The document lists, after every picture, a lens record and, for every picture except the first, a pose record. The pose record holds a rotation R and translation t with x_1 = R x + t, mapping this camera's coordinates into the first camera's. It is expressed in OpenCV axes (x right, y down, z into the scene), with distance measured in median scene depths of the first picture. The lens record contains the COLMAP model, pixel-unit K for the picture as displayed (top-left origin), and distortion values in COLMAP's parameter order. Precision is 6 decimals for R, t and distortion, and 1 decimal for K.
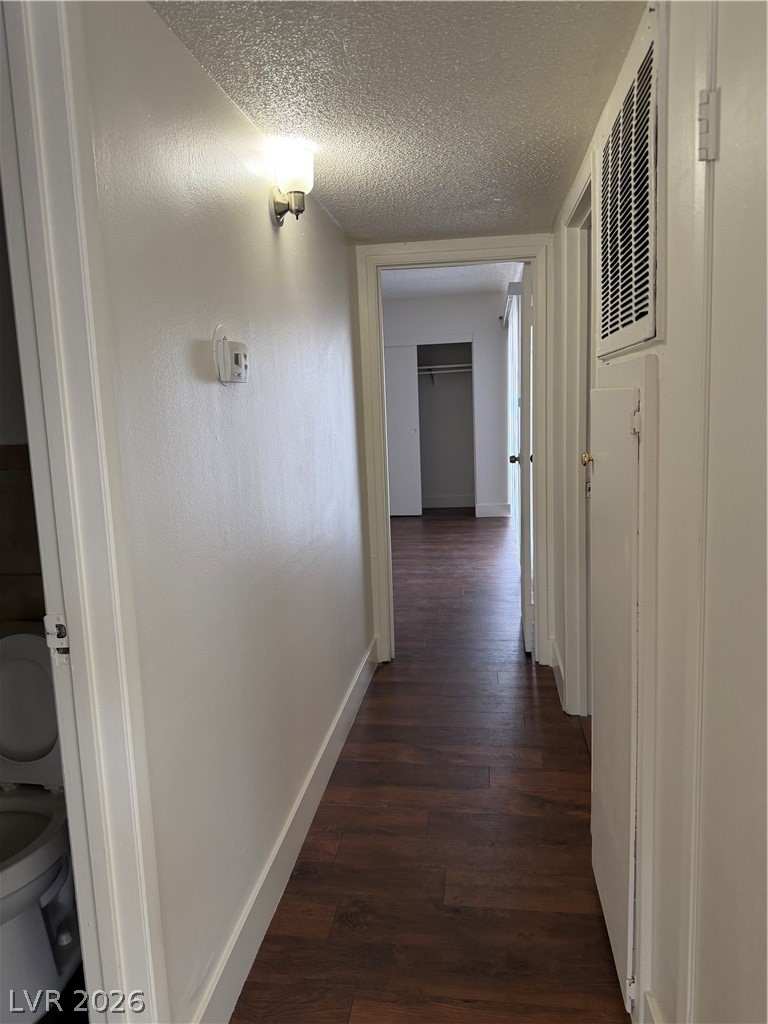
lens RADIAL K [[728.6, 0, 395.0], [0, 728.6, 514.0], [0, 0, 1]] dist [0.027279, -0.038171]
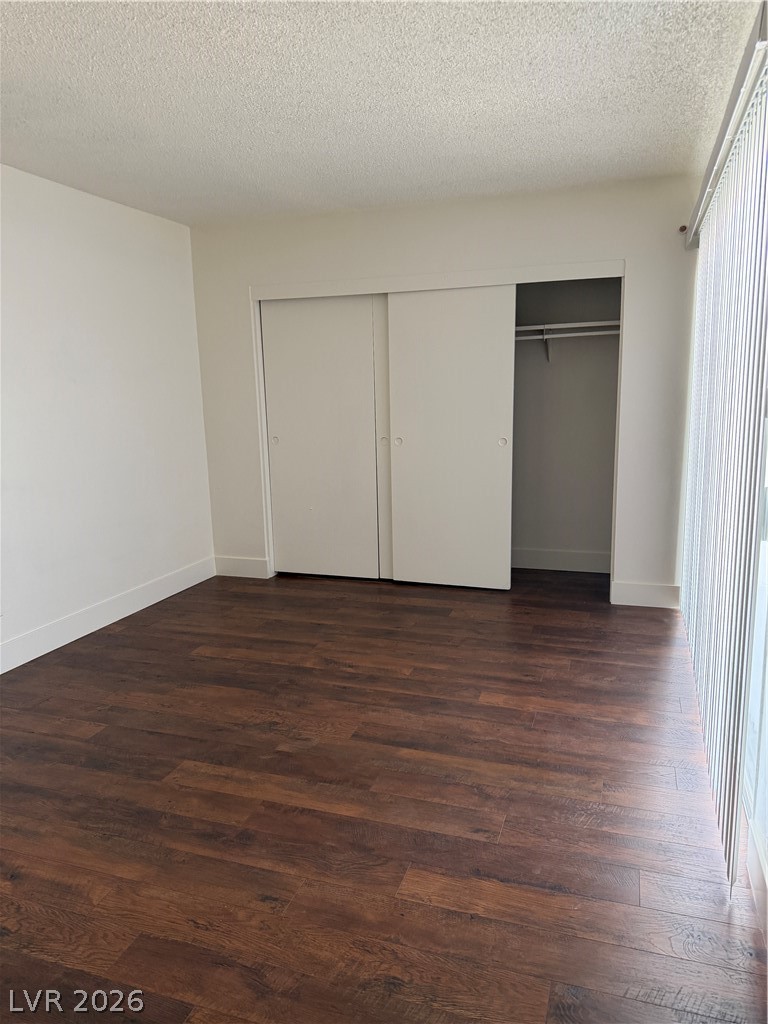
lens RADIAL K [[728.6, 0, 387.3], [0, 728.6, 511.4], [0, 0, 1]] dist [0.027279, -0.038171]
pose [[0.979912, 0.051924, -0.192553, 0.049309], [-0.043466, 0.997906, 0.047893, -0.085087], [0.194636, -0.038561, 0.980117, 0.438508]]
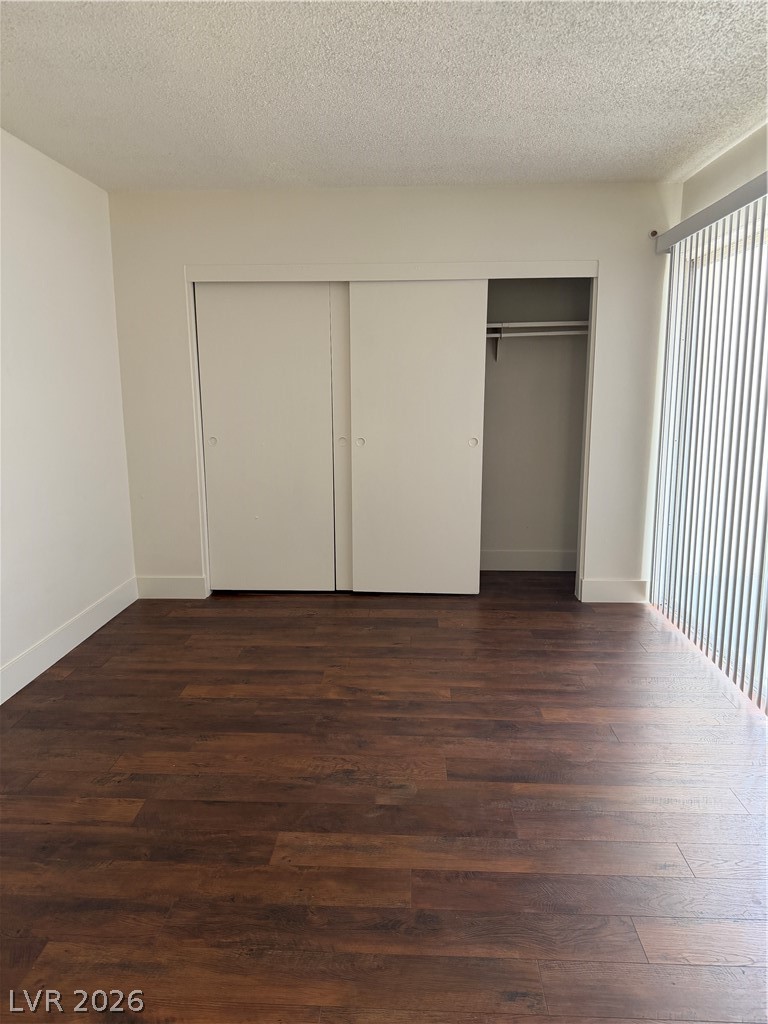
lens RADIAL K [[728.6, 0, 376.7], [0, 728.6, 508.9], [0, 0, 1]] dist [0.027279, -0.038171]
pose [[0.996503, 0.019743, 0.081187, -0.088750], [-0.022779, 0.999069, 0.036639, -0.084069], [-0.080388, -0.038360, 0.996025, 0.471760]]
